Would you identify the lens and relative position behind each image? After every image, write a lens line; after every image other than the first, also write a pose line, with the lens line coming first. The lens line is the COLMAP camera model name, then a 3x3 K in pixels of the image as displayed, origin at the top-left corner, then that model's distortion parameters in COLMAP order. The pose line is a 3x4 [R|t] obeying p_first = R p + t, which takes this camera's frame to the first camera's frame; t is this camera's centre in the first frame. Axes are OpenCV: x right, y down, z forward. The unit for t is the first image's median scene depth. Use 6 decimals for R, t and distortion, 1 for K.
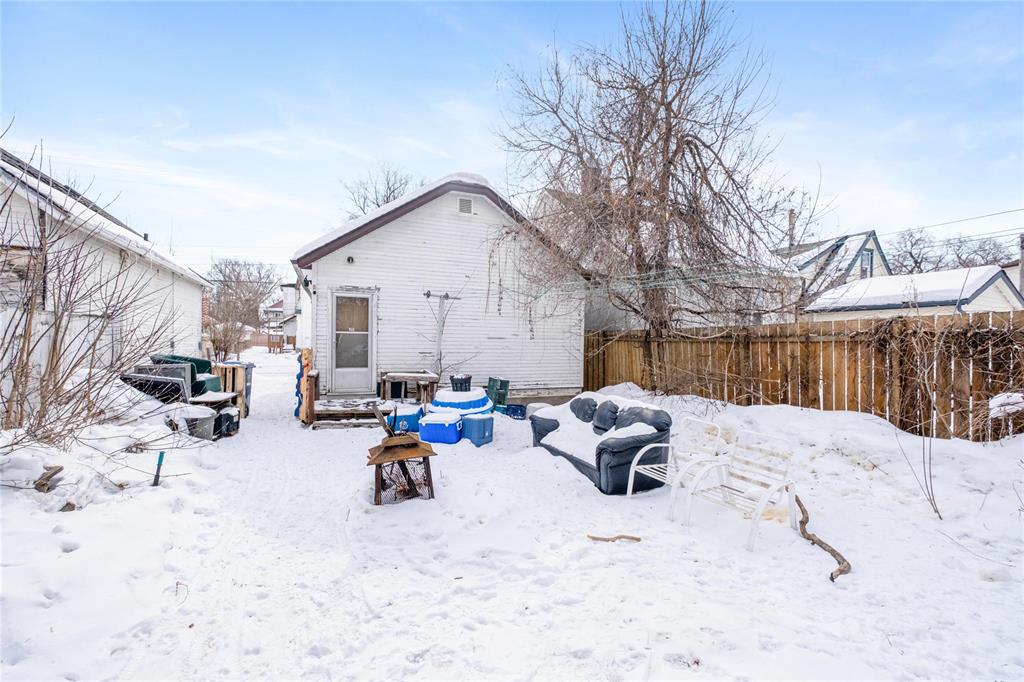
lens RADIAL K [[446.7, 0, 507.8], [0, 446.7, 341.1], [0, 0, 1]] dist [-0.002086, -0.000250]
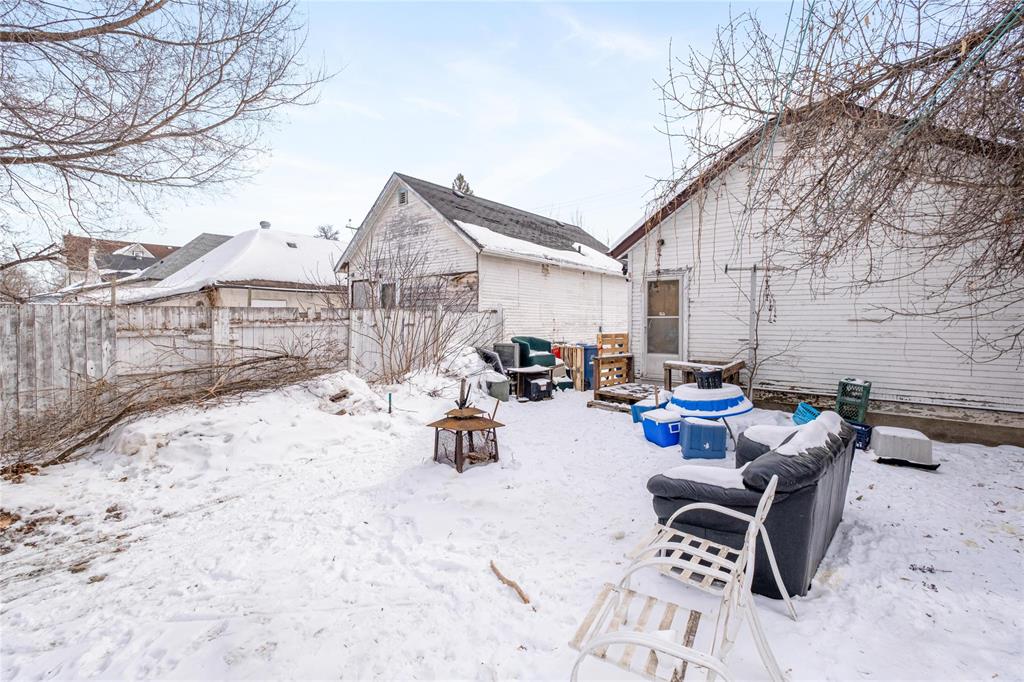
lens RADIAL K [[446.7, 0, 507.8], [0, 446.7, 341.1], [0, 0, 1]] dist [-0.002086, -0.000250]
pose [[0.441336, 0.024849, -0.896998, 0.380823], [0.004879, 0.999535, 0.030089, 0.001788], [0.897329, -0.017656, 0.441009, 0.276861]]
